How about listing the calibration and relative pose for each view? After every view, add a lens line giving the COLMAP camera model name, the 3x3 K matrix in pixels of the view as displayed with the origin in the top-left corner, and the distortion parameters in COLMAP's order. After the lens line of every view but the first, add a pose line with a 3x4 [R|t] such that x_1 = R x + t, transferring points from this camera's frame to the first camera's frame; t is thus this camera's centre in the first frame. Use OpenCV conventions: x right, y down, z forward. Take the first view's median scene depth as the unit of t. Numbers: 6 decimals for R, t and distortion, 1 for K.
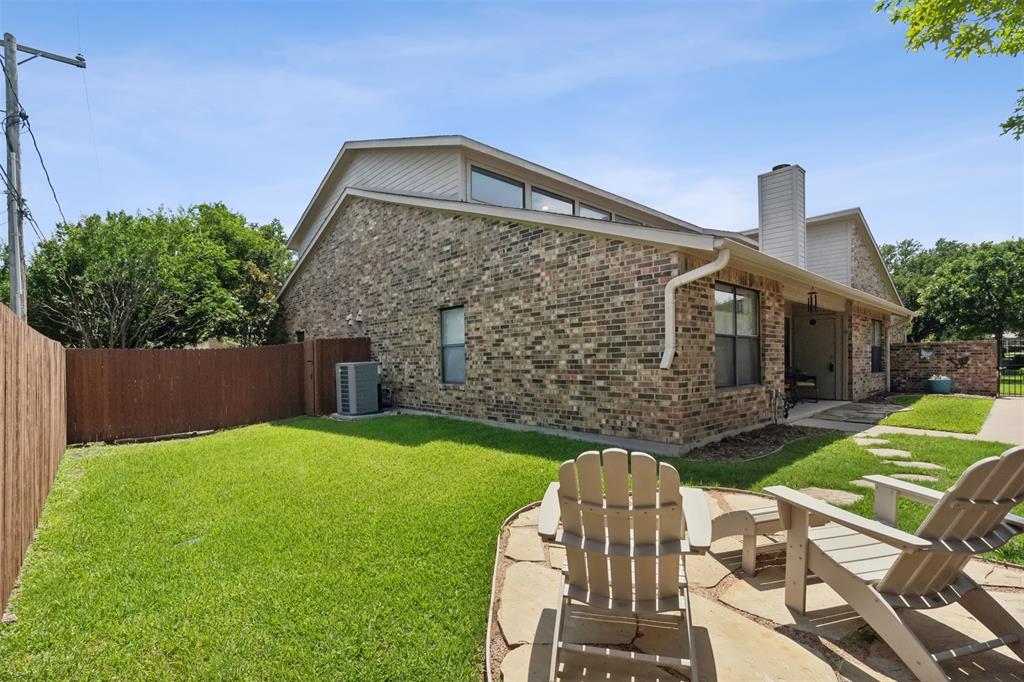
lens RADIAL K [[475.6, 0, 518.1], [0, 475.6, 358.0], [0, 0, 1]] dist [-0.010898, 0.003855]
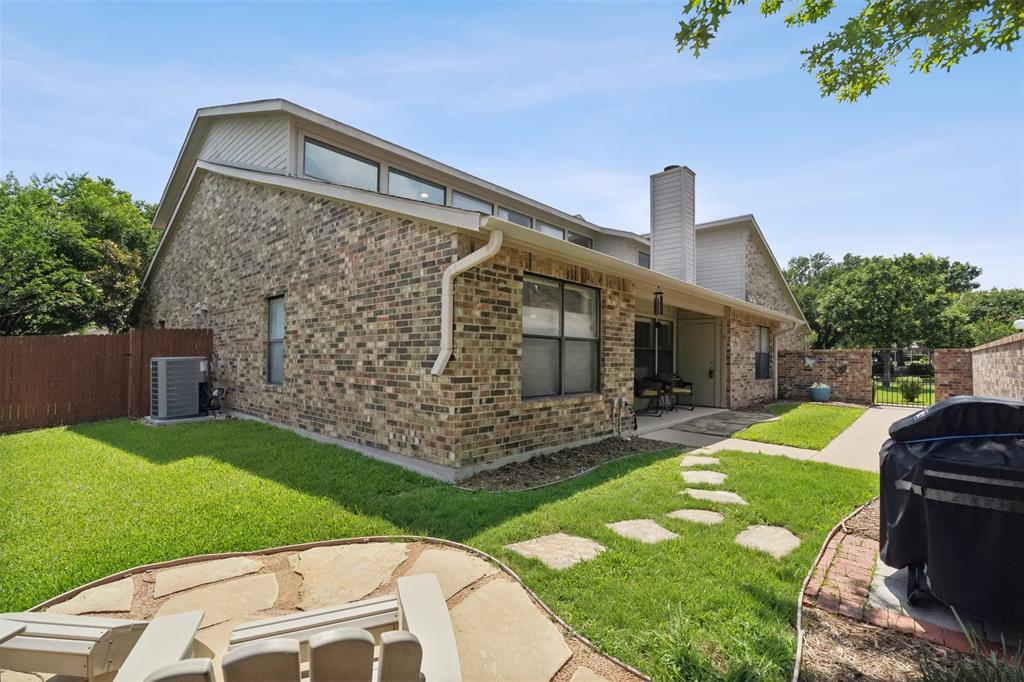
lens RADIAL K [[475.6, 0, 509.4], [0, 475.6, 341.8], [0, 0, 1]] dist [-0.010898, 0.003855]
pose [[0.994698, 0.026144, 0.099464, 0.198748], [-0.023123, 0.999239, -0.031412, -0.006711], [-0.100209, 0.028945, 0.994545, 0.097987]]
